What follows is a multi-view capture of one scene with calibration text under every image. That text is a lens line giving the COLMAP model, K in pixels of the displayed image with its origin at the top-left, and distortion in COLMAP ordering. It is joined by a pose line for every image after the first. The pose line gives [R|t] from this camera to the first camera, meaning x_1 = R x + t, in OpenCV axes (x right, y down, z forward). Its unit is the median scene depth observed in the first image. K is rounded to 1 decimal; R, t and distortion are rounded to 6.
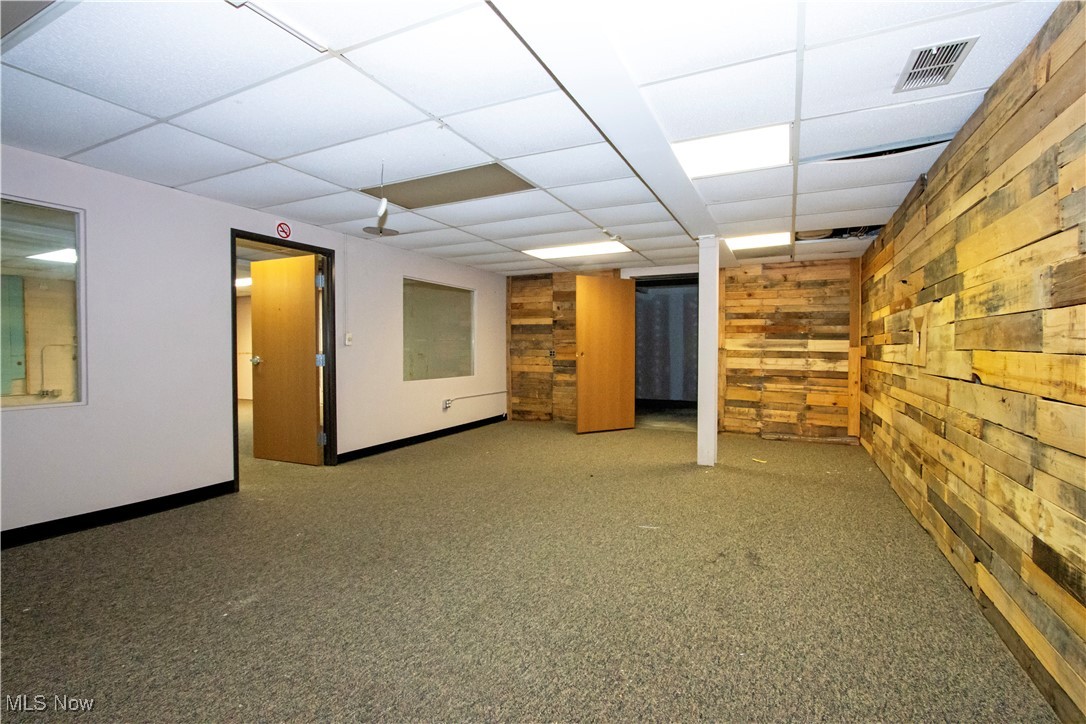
lens RADIAL K [[501.7, 0, 543.7], [0, 501.7, 359.0], [0, 0, 1]] dist [-0.012056, -0.000099]
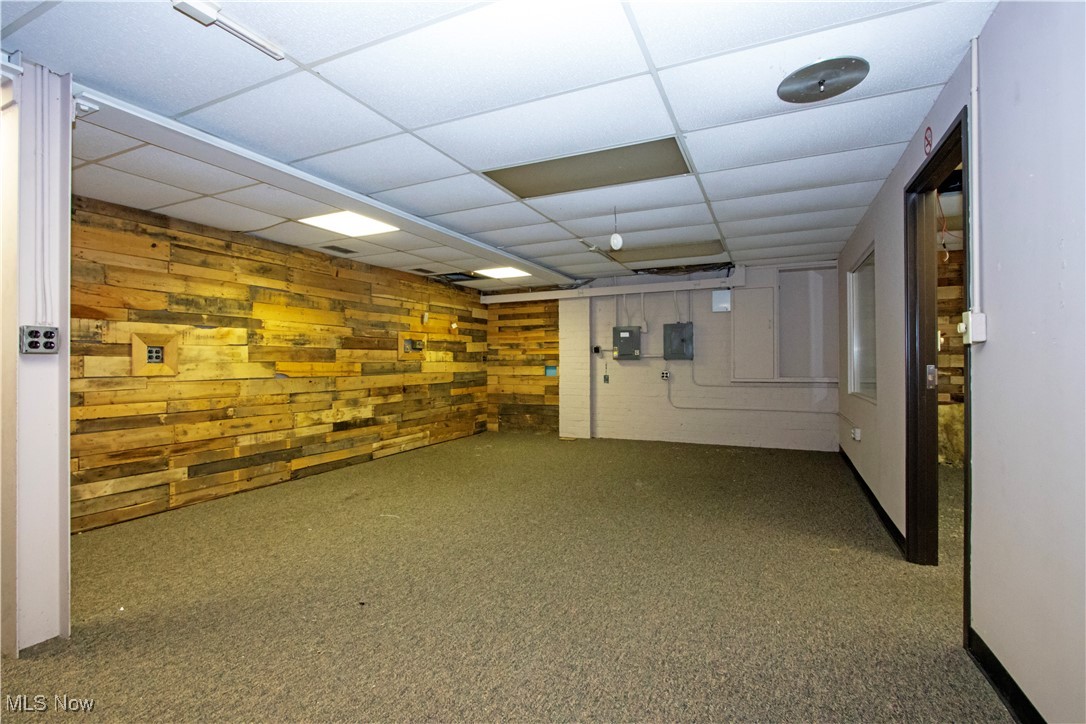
lens RADIAL K [[550.1, 0, 543.0], [0, 550.1, 362.5], [0, 0, 1]] dist [0.023286, 0.000155]
pose [[-0.999828, 0.006000, -0.017572, -0.114738], [0.005657, 0.999794, 0.019496, -0.036198], [0.017686, 0.019393, -0.999656, 2.182550]]
